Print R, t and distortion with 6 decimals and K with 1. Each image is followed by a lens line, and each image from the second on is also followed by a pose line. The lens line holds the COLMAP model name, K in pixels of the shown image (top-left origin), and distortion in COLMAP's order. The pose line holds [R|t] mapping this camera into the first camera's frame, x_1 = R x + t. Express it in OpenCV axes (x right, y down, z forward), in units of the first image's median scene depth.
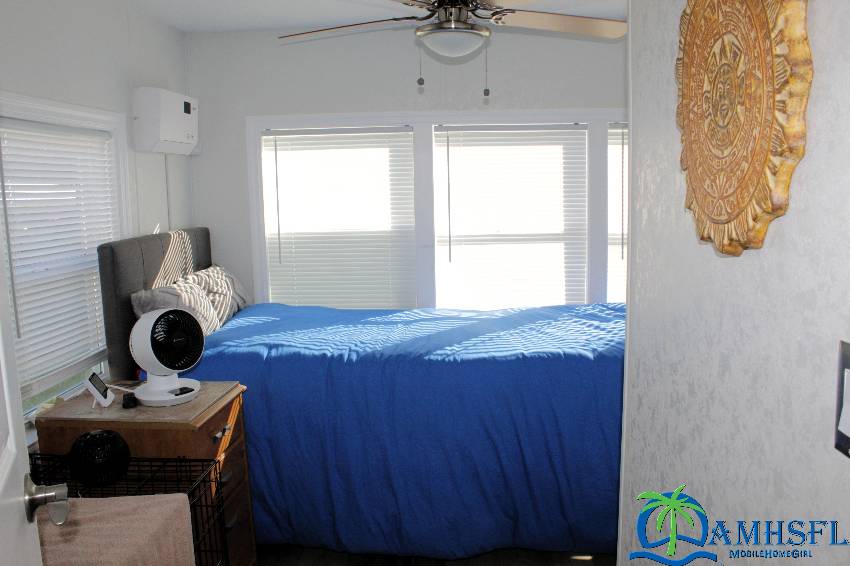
lens RADIAL K [[711.6, 0, 425.0], [0, 711.6, 283.0], [0, 0, 1]] dist [-0.171459, 0.180646]
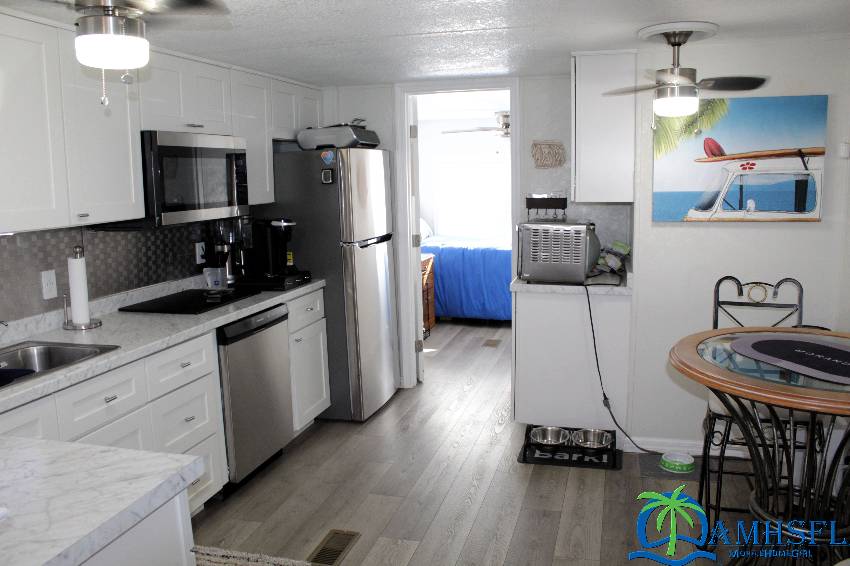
lens RADIAL K [[711.6, 0, 425.0], [0, 711.6, 283.0], [0, 0, 1]] dist [-0.171459, 0.180646]
pose [[0.978301, 0.037157, -0.203829, 0.219667], [-0.032780, 0.999155, 0.024811, 0.125659], [0.204578, -0.017591, 0.978692, -1.321095]]
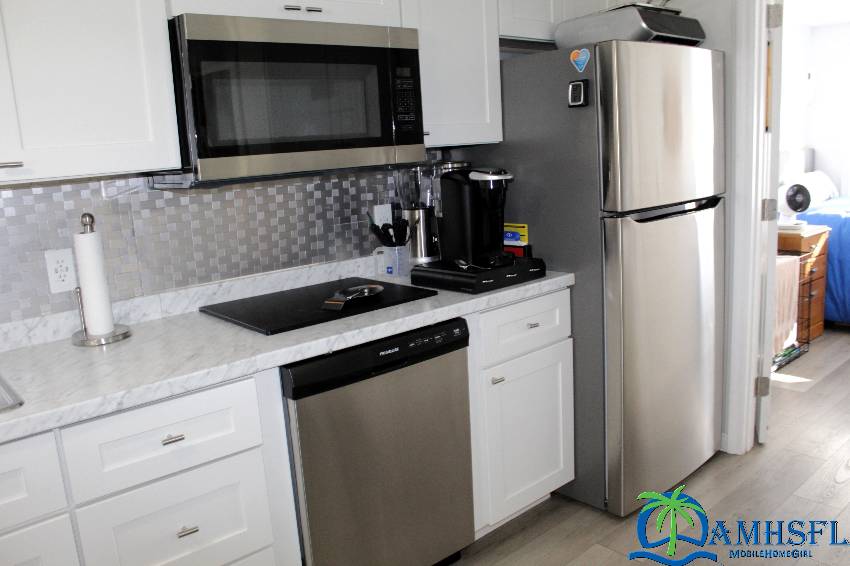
lens RADIAL K [[711.6, 0, 425.0], [0, 711.6, 283.0], [0, 0, 1]] dist [-0.171459, 0.180646]
pose [[0.708384, 0.128922, -0.693953, 0.191019], [-0.060310, 0.990637, 0.122476, 0.086452], [0.703246, -0.044908, 0.709527, -0.765452]]
